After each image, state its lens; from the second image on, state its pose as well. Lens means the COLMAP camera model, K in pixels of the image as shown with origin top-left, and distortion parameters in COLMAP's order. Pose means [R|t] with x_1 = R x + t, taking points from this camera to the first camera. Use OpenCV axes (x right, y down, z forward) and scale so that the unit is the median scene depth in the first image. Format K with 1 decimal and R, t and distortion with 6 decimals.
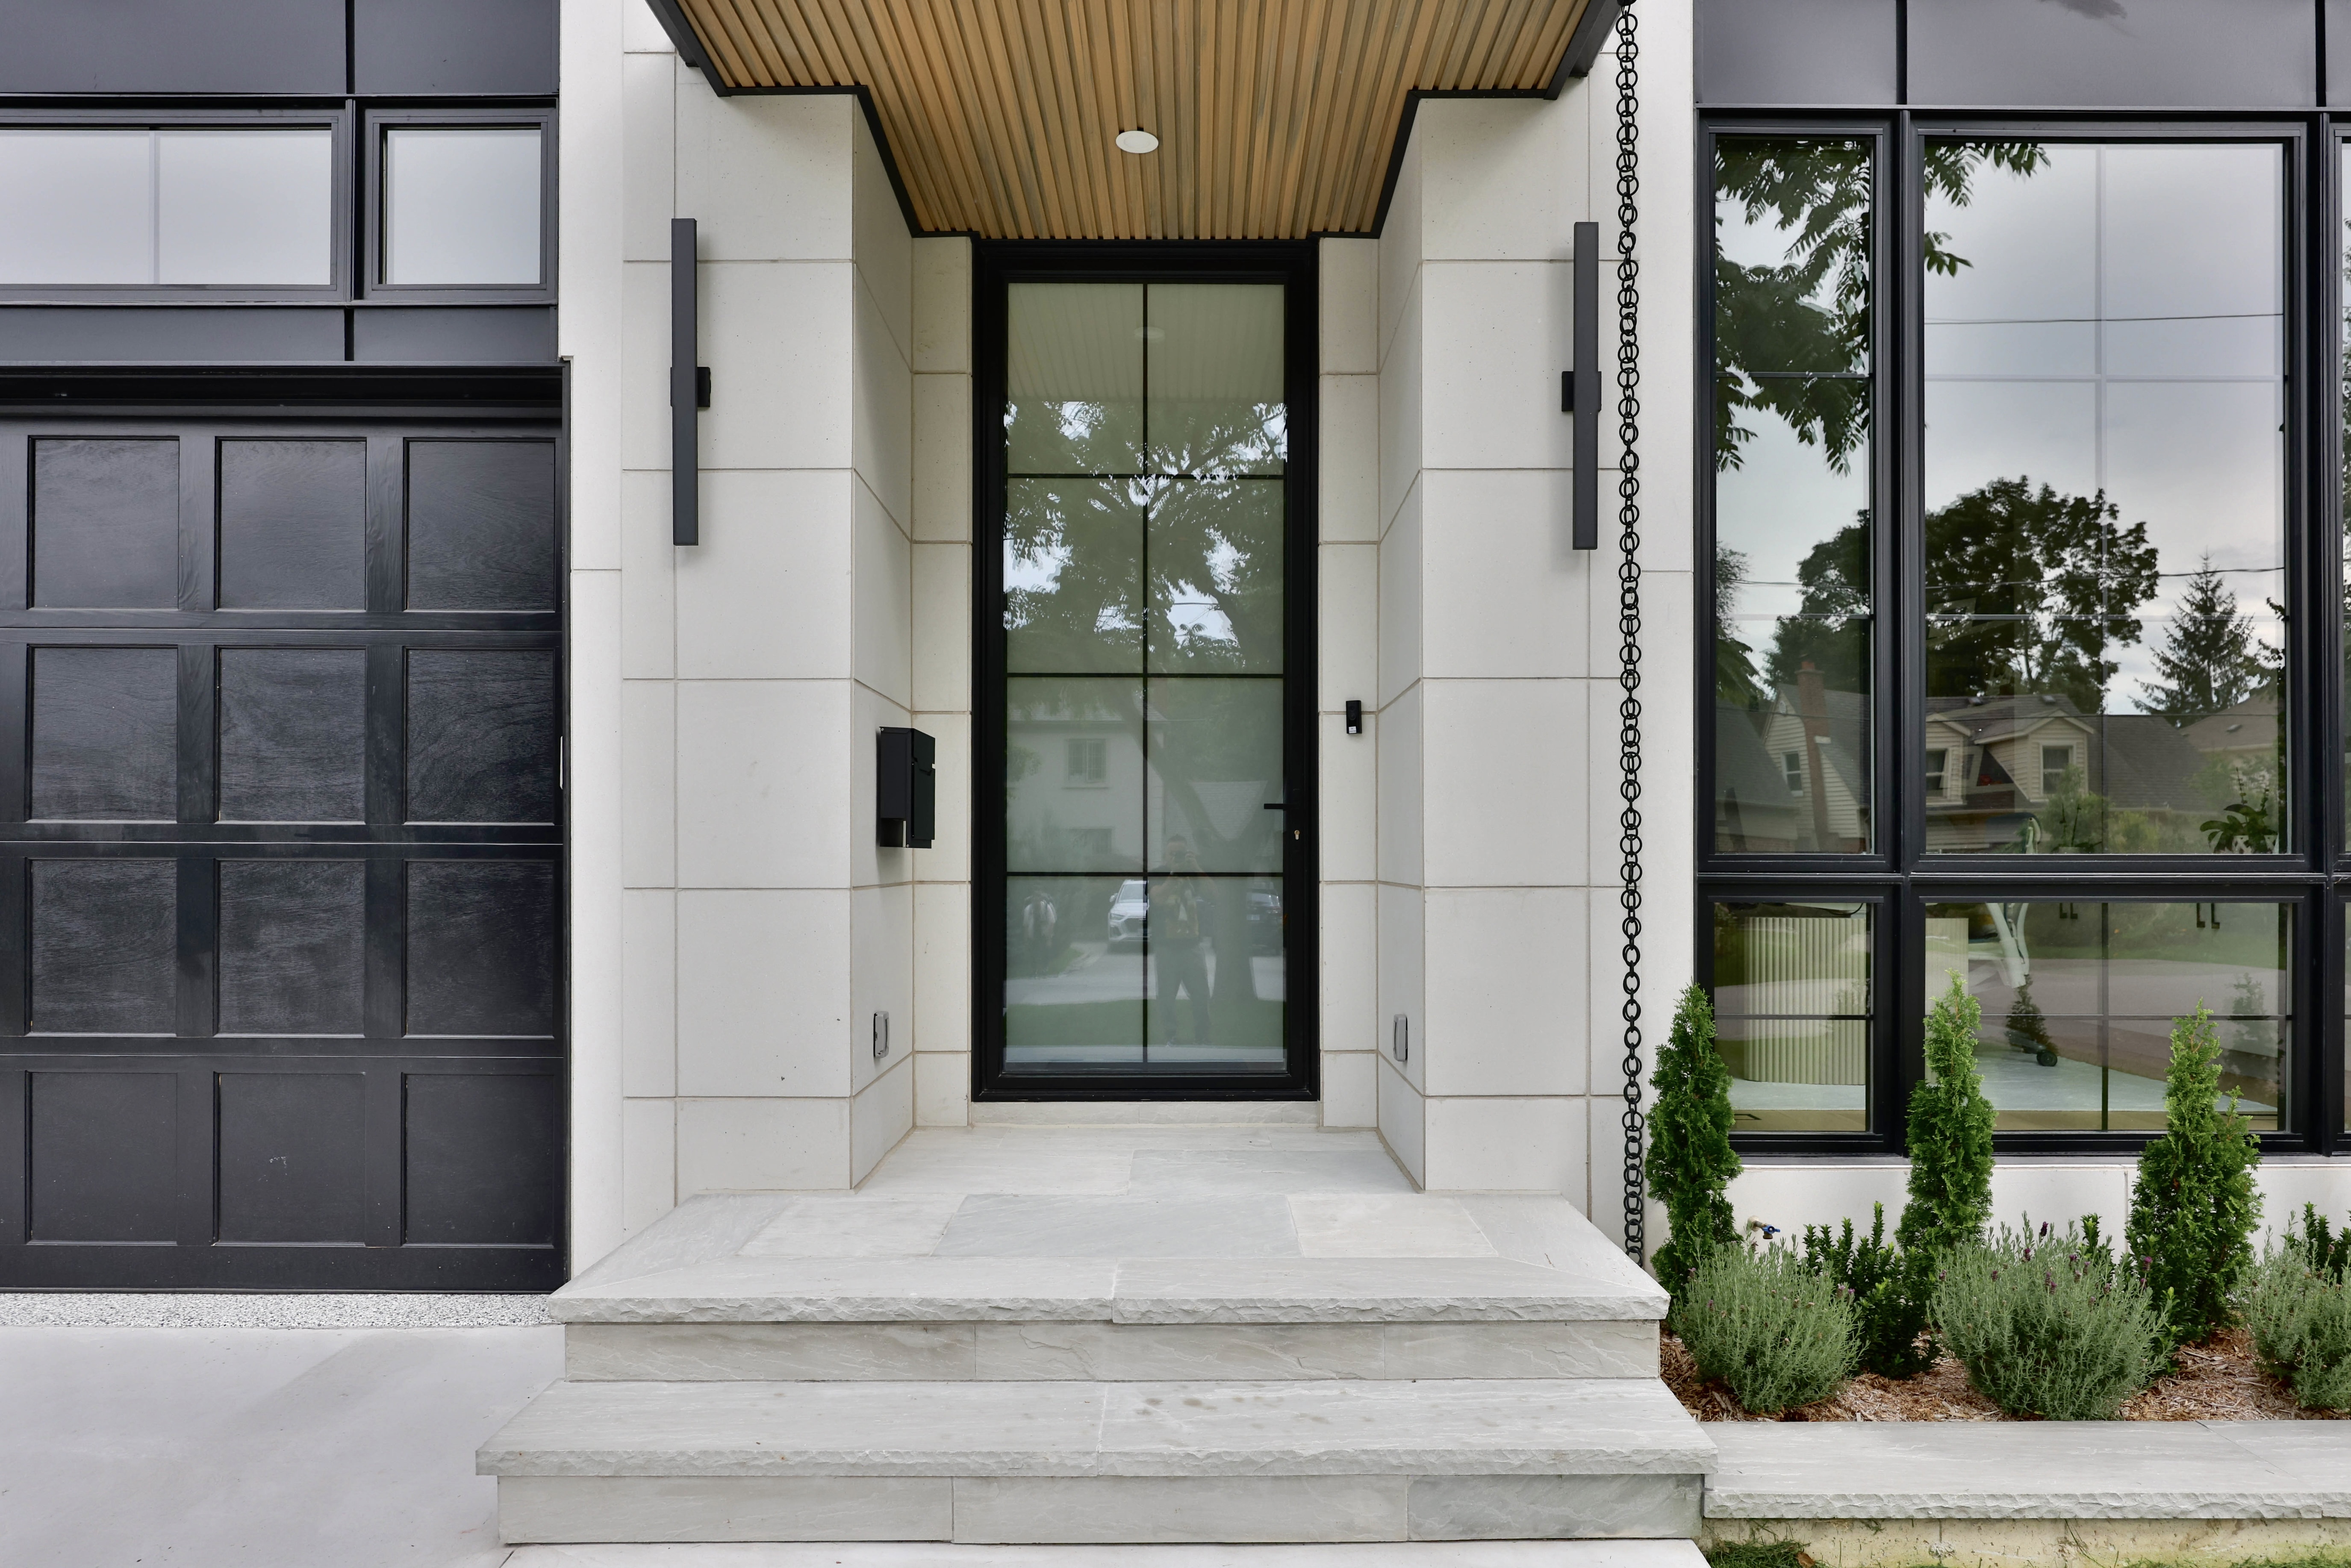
lens RADIAL K [[1973.8, 0, 1179.9], [0, 1973.8, 811.3], [0, 0, 1]] dist [0.004799, 0.142595]
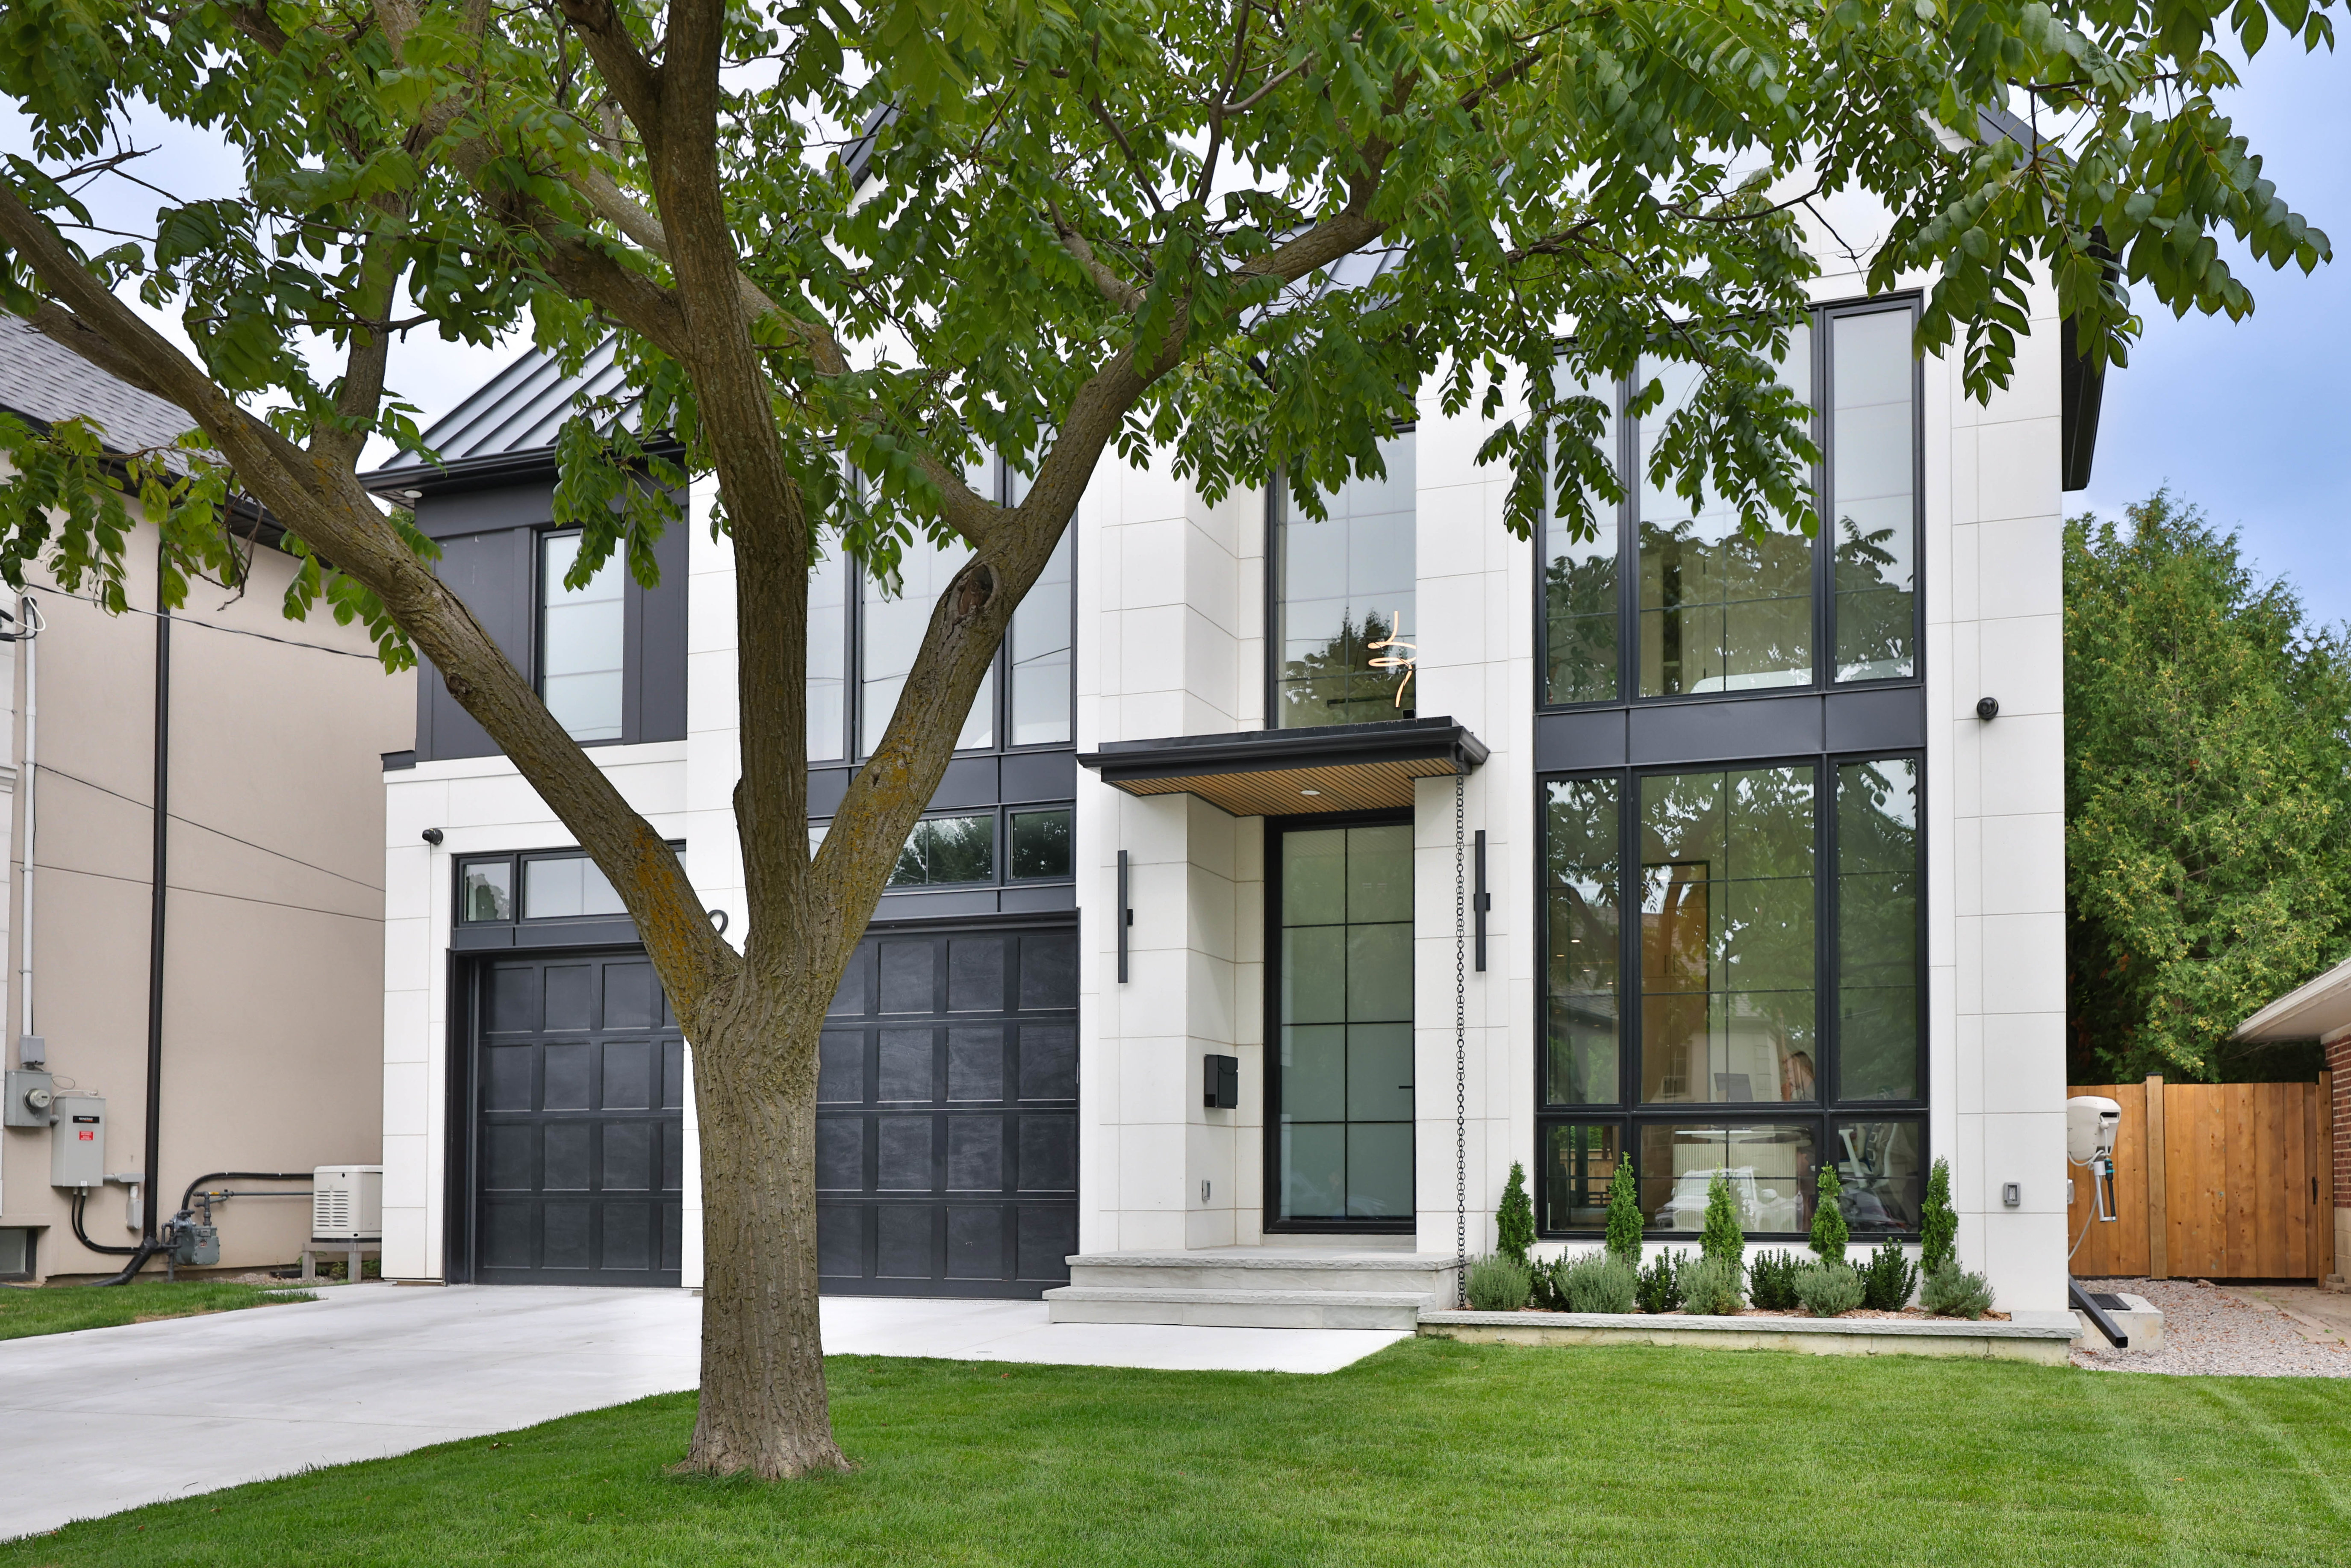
lens RADIAL K [[1687.3, 0, 1175.5], [0, 1687.3, 784.0], [0, 0, 1]] dist [-0.003067, -0.000890]
pose [[0.961856, -0.070750, -0.264248, 0.352450], [0.024768, 0.984532, -0.173442, -0.011162], [0.272431, 0.160282, 0.948731, -0.929278]]
